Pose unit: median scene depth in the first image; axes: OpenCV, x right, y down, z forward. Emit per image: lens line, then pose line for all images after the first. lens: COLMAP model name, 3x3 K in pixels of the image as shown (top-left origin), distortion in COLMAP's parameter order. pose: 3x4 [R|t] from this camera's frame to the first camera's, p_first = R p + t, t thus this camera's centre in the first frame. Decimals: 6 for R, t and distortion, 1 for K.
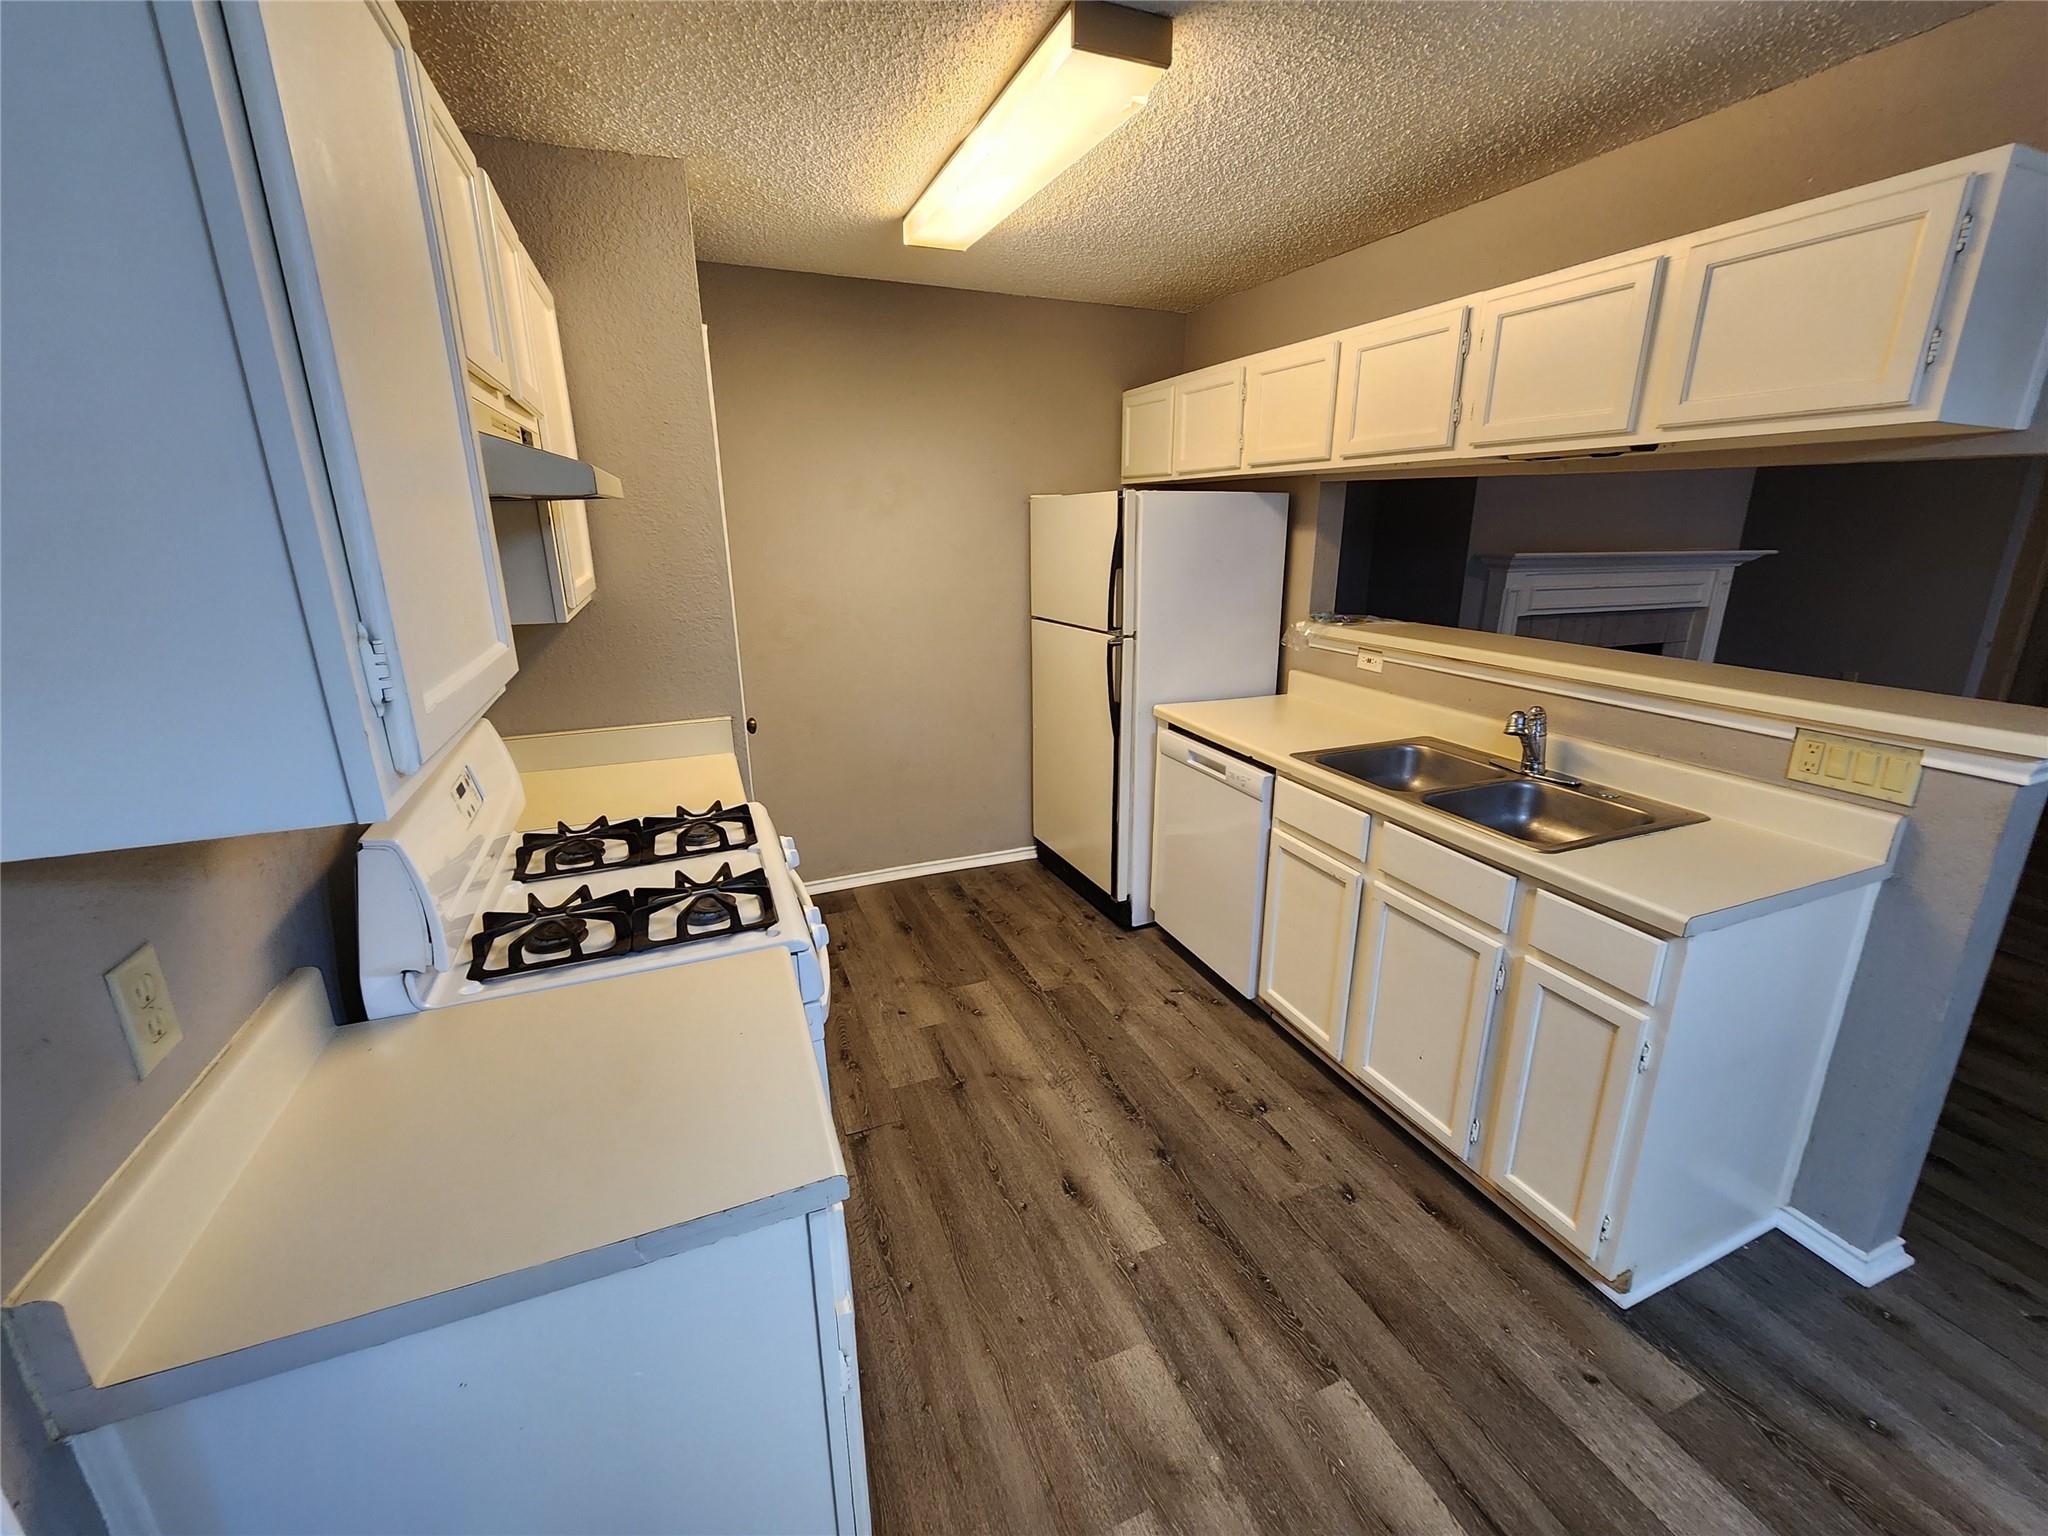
lens RADIAL K [[835.9, 0, 1031.8], [0, 835.9, 763.4], [0, 0, 1]] dist [-0.000477, -0.001146]
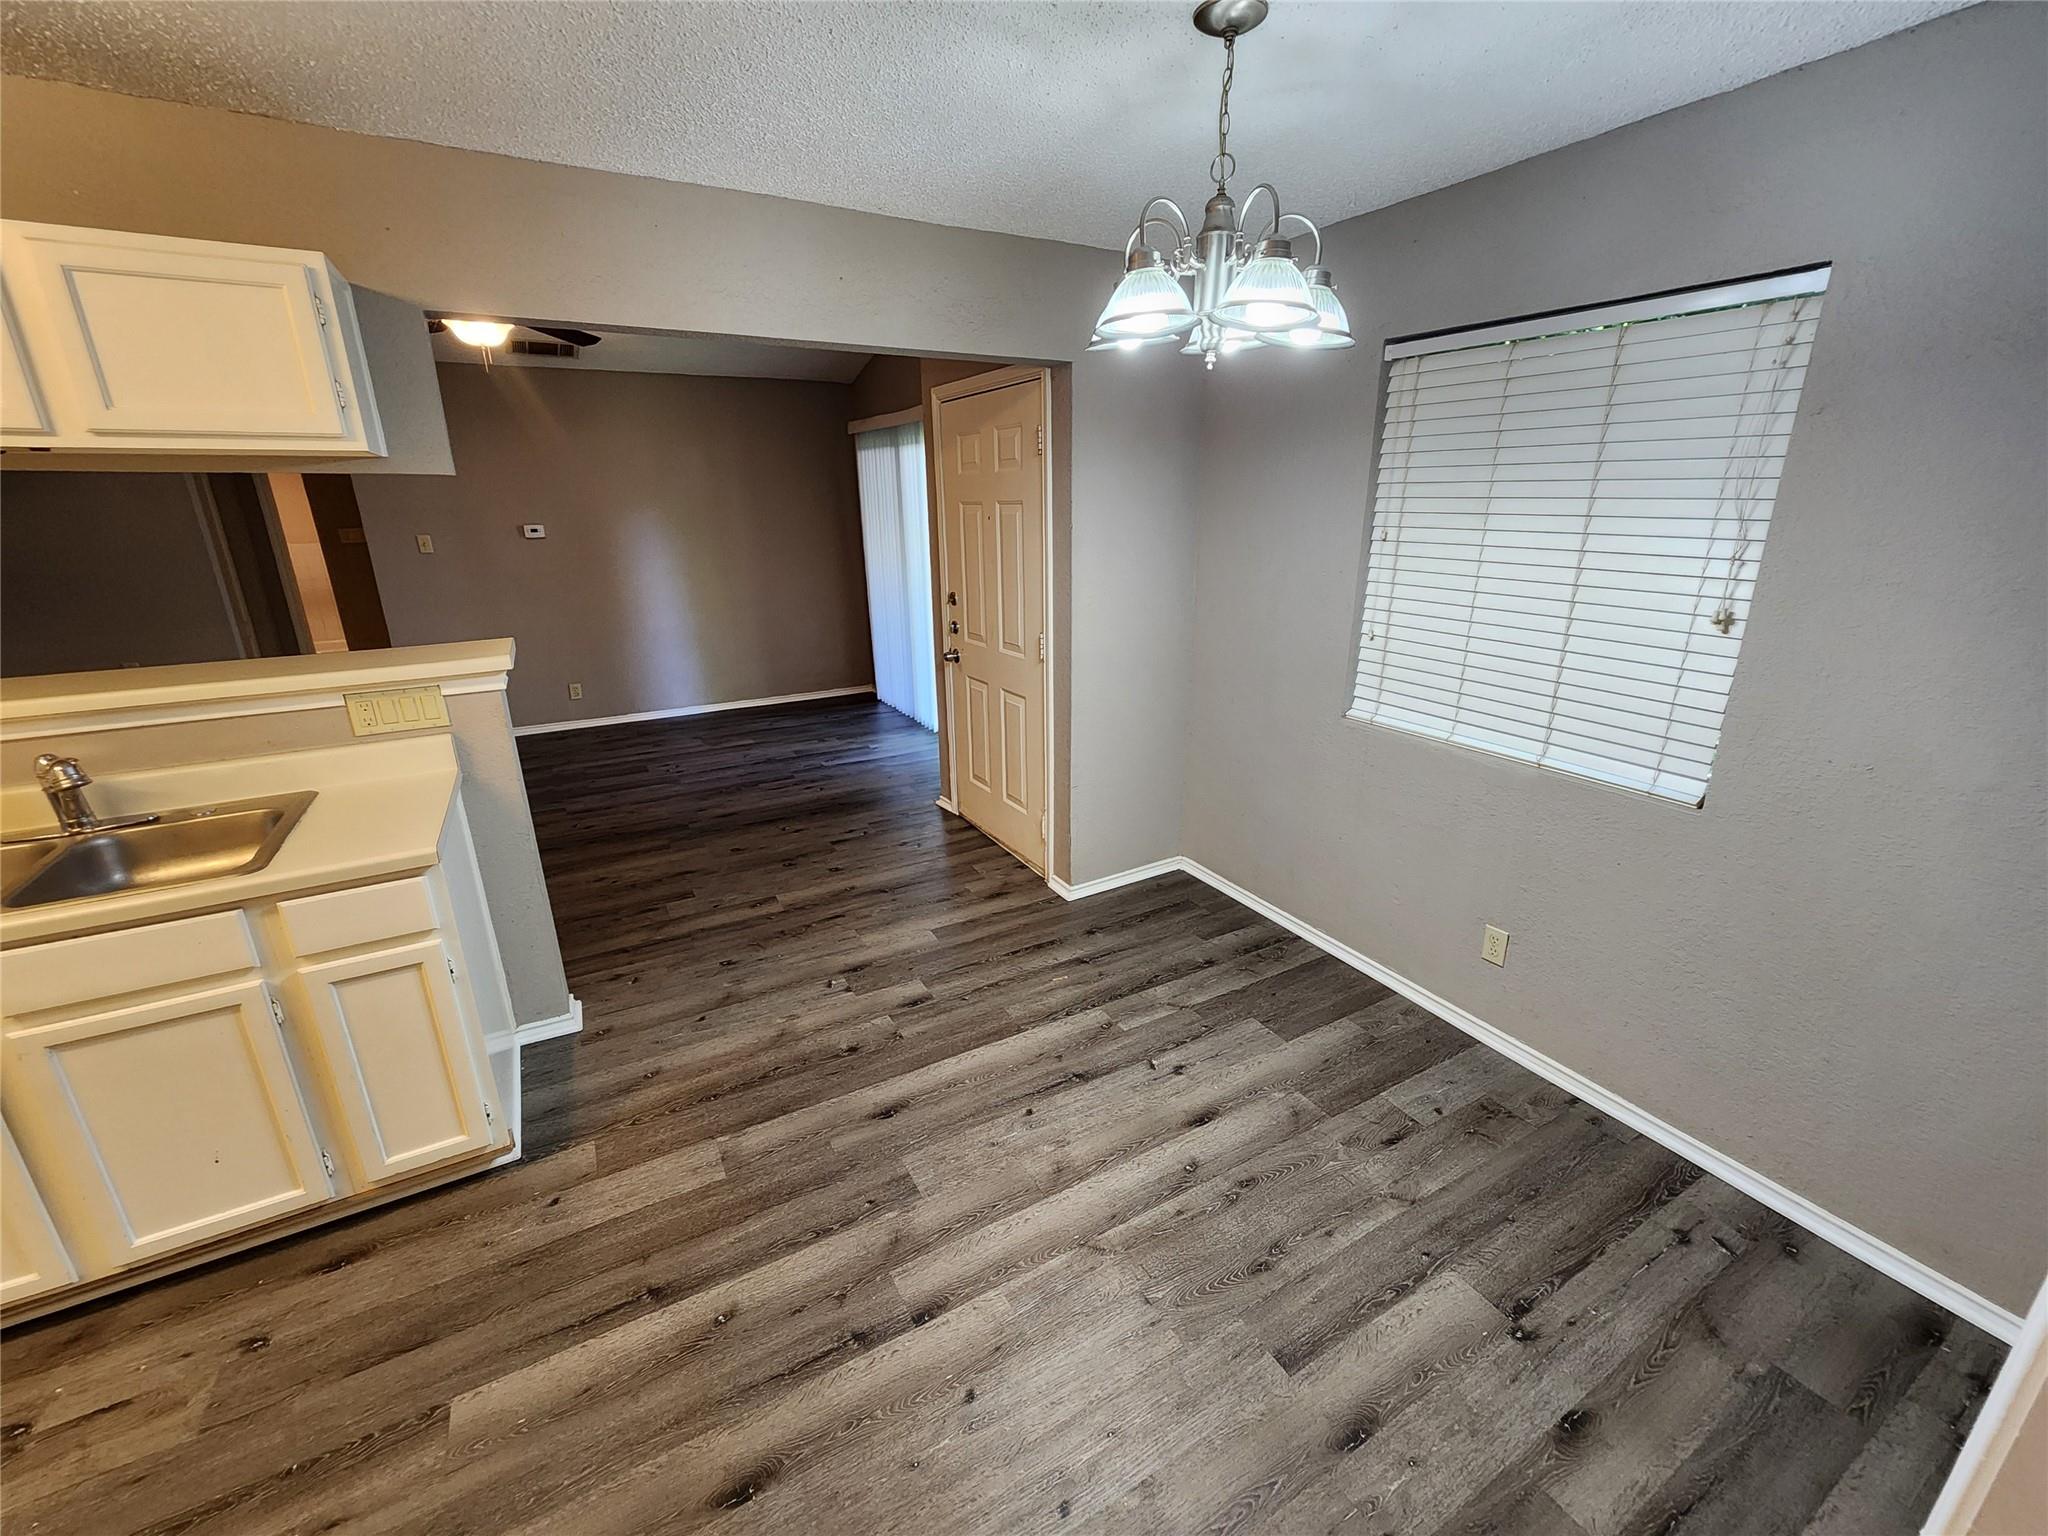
lens RADIAL K [[835.9, 0, 1036.6], [0, 835.9, 766.2], [0, 0, 1]] dist [-0.000477, -0.001146]
pose [[-0.128196, -0.307929, 0.942733, -0.379138], [0.283043, 0.899681, 0.332356, -0.068452], [-0.950501, 0.309441, -0.028179, 0.118851]]
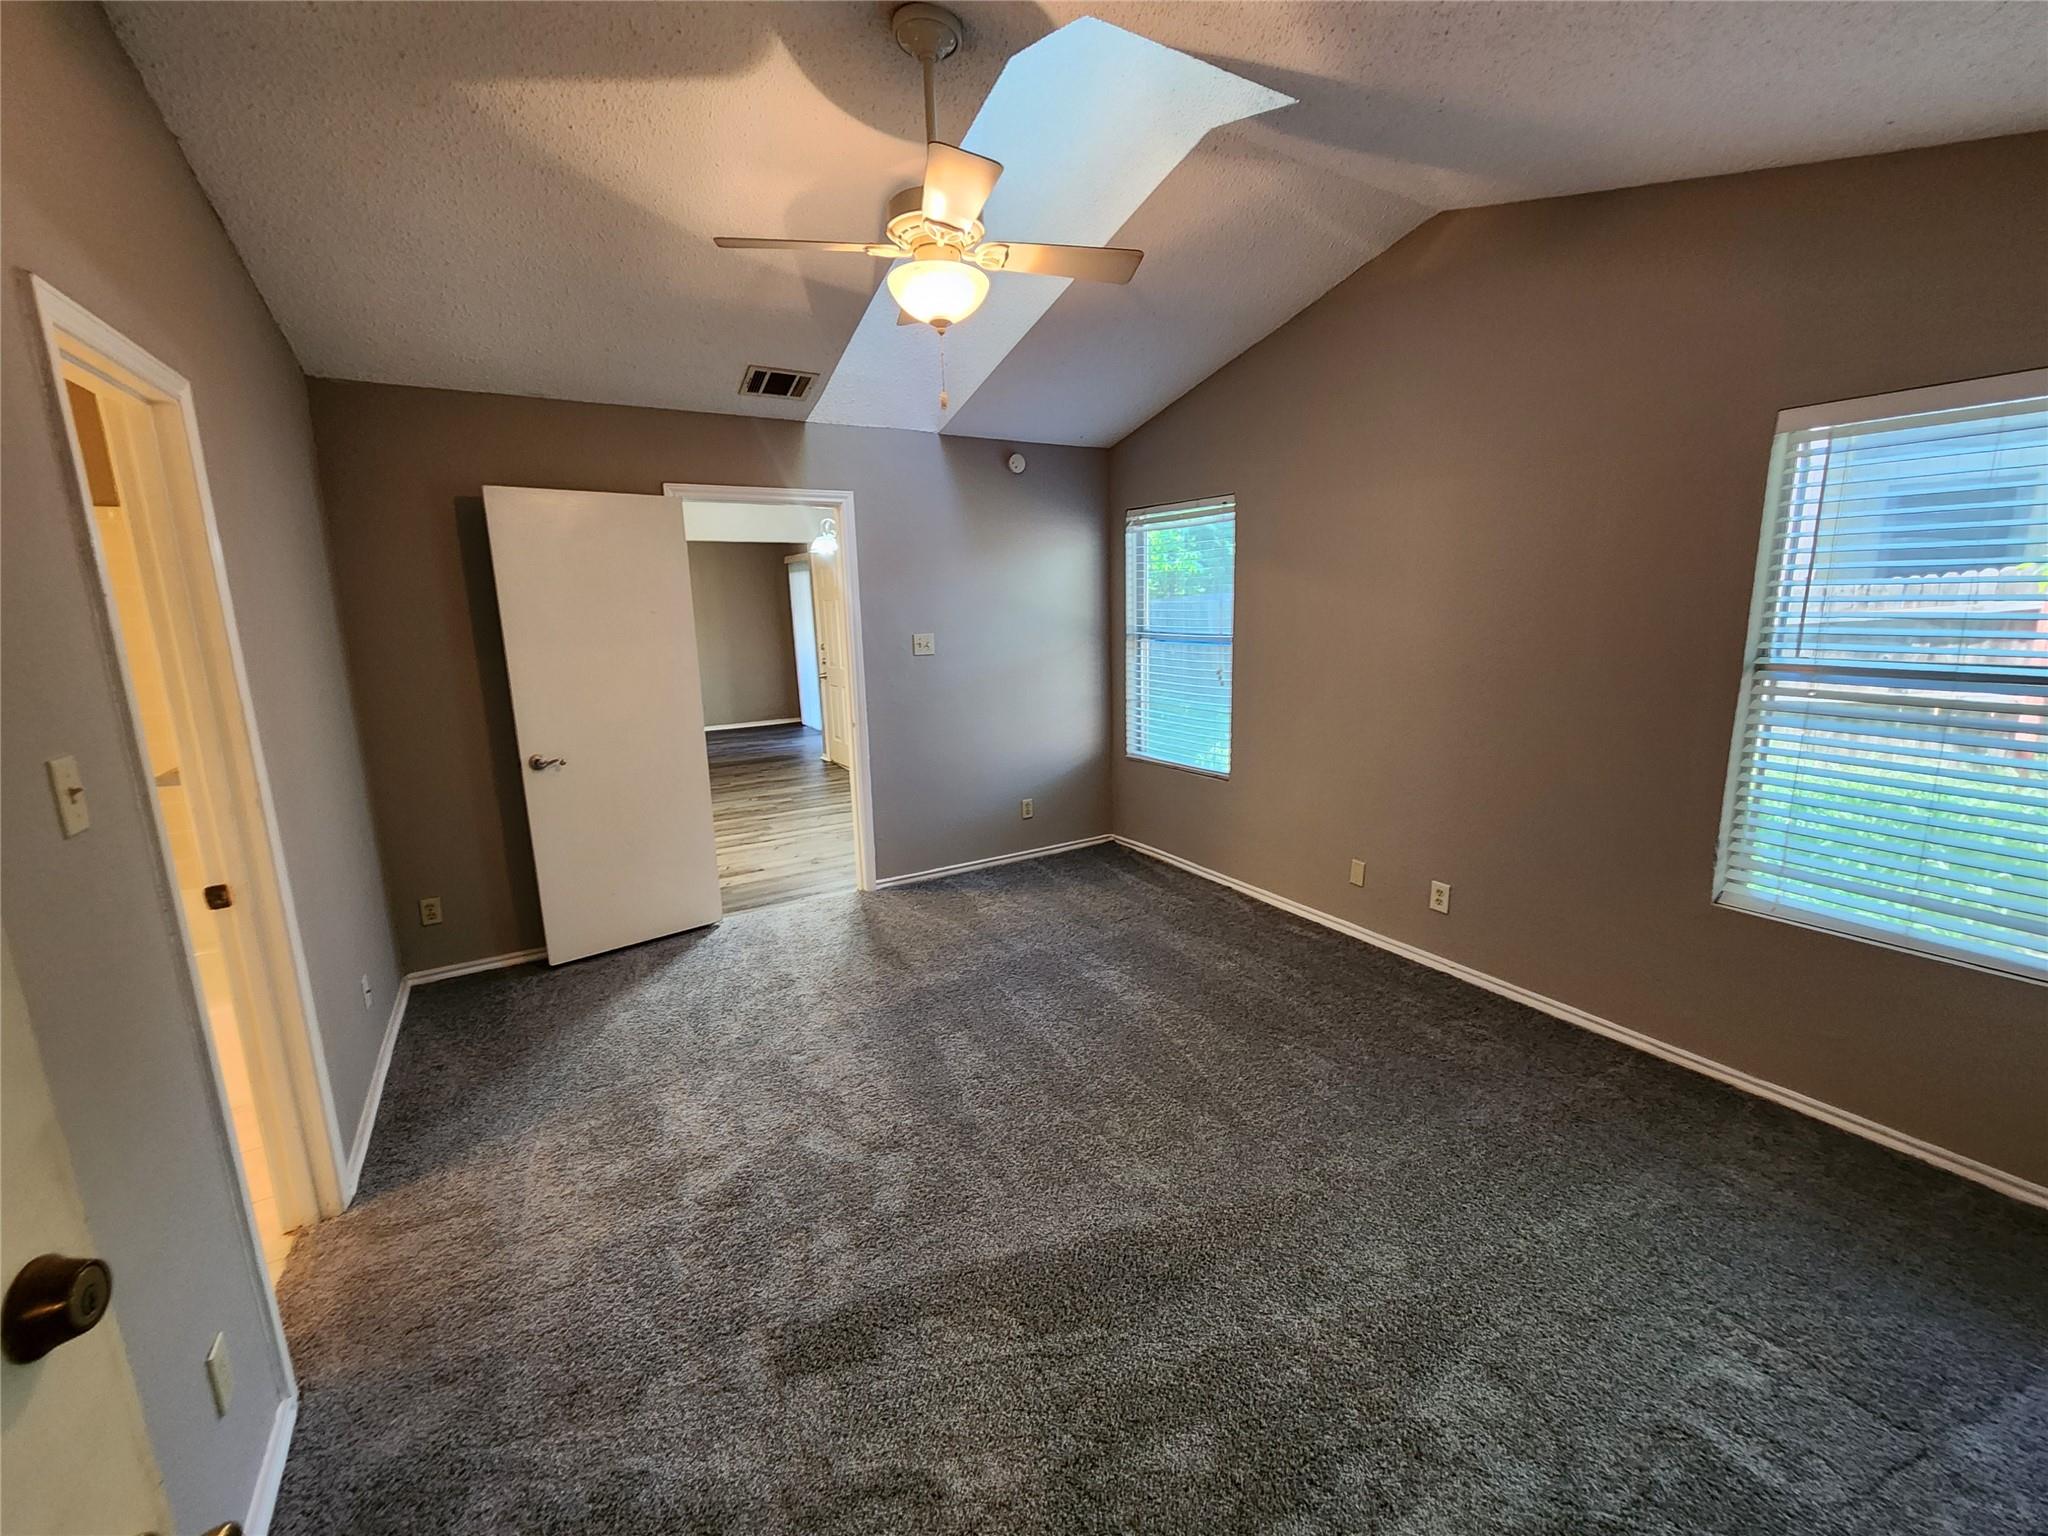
lens RADIAL K [[835.9, 0, 1028.1], [0, 835.9, 766.5], [0, 0, 1]] dist [-0.000477, -0.001146]
pose [[-0.150429, -0.189061, 0.970375, -2.844102], [0.298822, 0.926937, 0.226922, 0.124073], [-0.942378, 0.324105, -0.082943, -0.348687]]
